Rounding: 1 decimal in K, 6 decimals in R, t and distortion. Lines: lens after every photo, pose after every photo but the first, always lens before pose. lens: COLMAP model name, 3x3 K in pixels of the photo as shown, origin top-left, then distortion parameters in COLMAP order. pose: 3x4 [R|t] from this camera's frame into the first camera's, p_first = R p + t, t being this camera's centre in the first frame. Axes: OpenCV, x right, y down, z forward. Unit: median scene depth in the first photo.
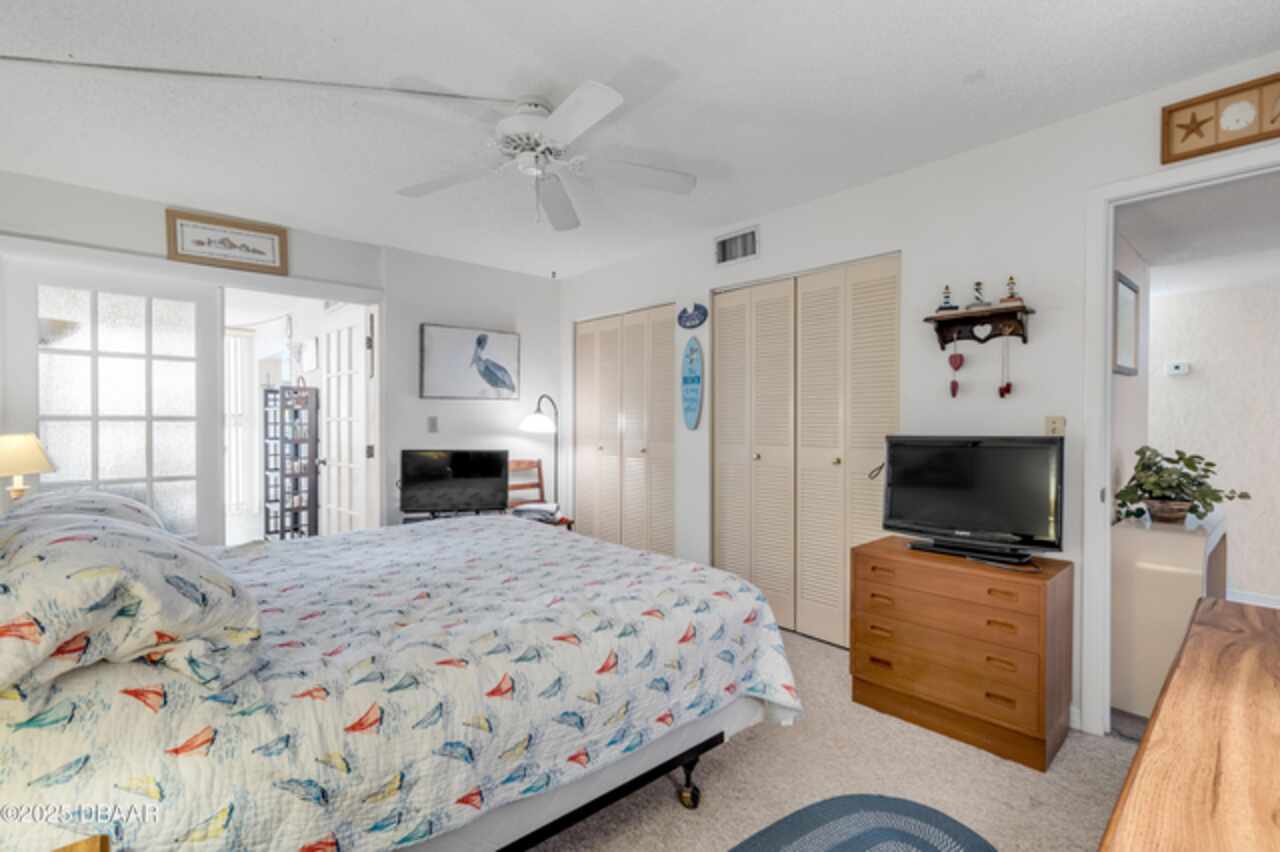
lens RADIAL K [[582.5, 0, 634.6], [0, 582.5, 417.9], [0, 0, 1]] dist [0.002451, 0.000229]
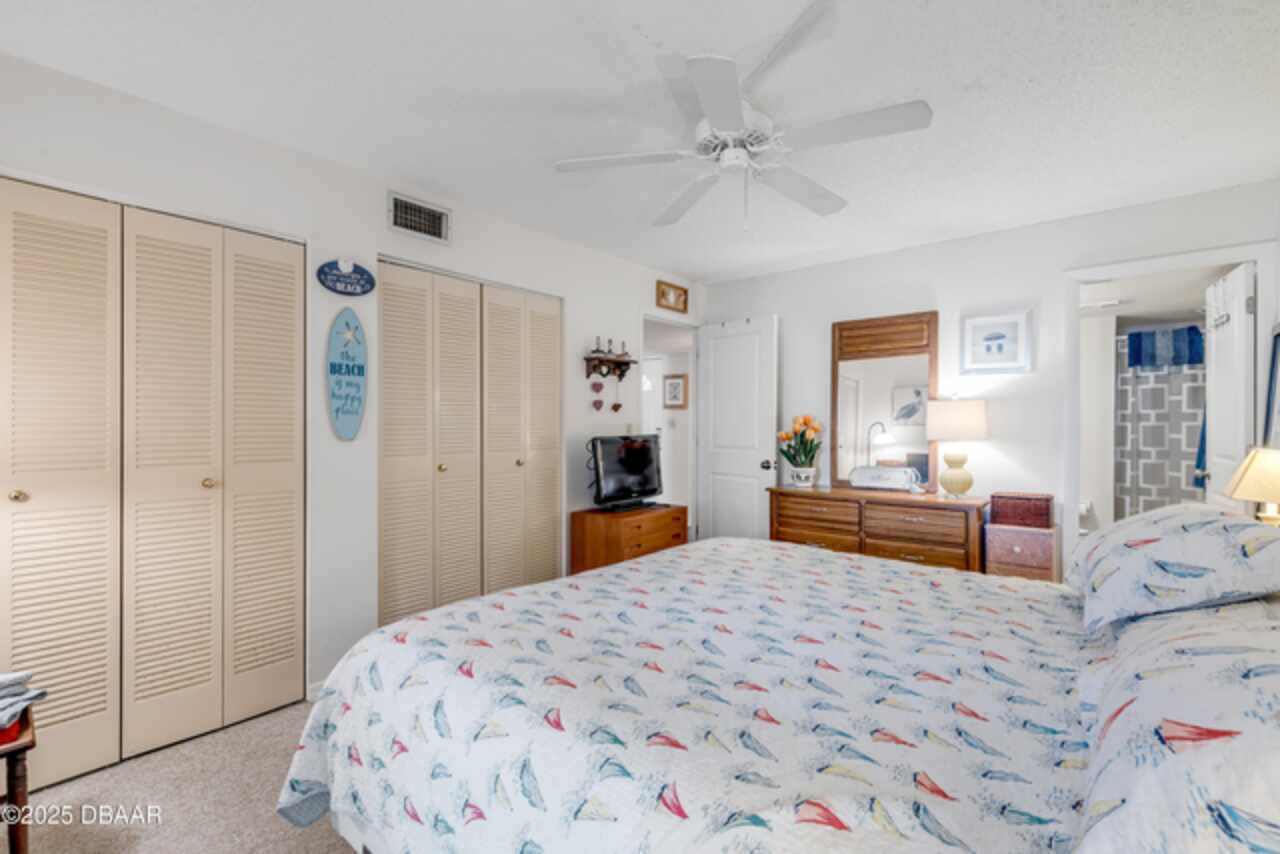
lens RADIAL K [[564.8, 0, 636.7], [0, 564.8, 418.3], [0, 0, 1]] dist [0.002259, 0.000169]
pose [[-0.141625, 0.012489, 0.989842, -0.665893], [-0.002256, 0.999914, -0.012938, 0.001628], [-0.989918, -0.004065, -0.141585, 0.809244]]
